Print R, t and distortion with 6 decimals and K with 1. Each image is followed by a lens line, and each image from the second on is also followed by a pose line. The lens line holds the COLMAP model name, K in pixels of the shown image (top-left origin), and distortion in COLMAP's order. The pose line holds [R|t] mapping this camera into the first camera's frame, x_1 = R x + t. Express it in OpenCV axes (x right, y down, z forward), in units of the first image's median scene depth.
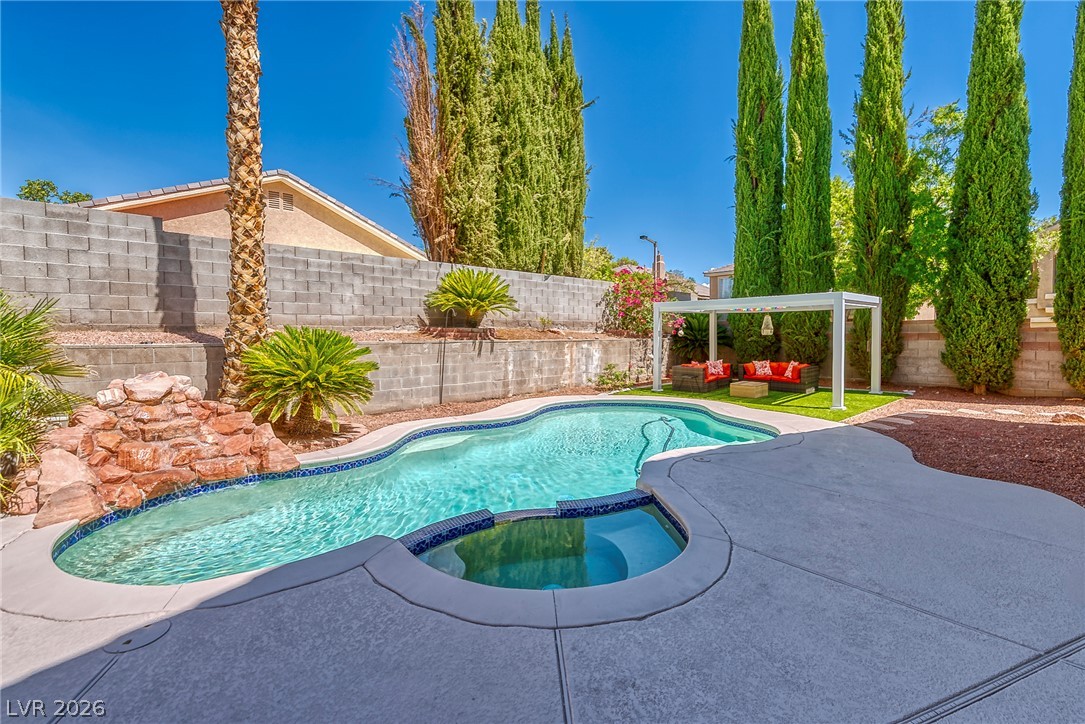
lens RADIAL K [[483.7, 0, 561.3], [0, 483.7, 344.6], [0, 0, 1]] dist [0.001651, 0.000182]
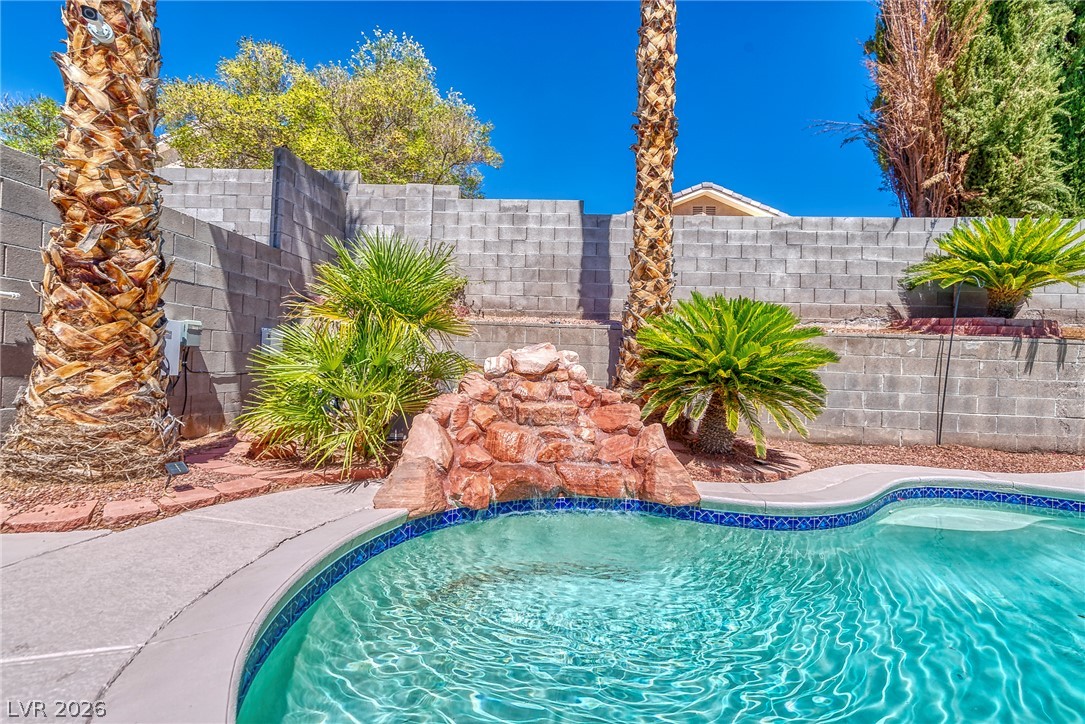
lens RADIAL K [[463.4, 0, 542.5], [0, 463.4, 362.0], [0, 0, 1]] dist [0.004251, 0.001029]
pose [[0.655625, 0.020322, -0.754813, -0.200208], [-0.051360, 0.998523, -0.017727, 0.082029], [0.753338, 0.050389, 0.655700, 0.391482]]
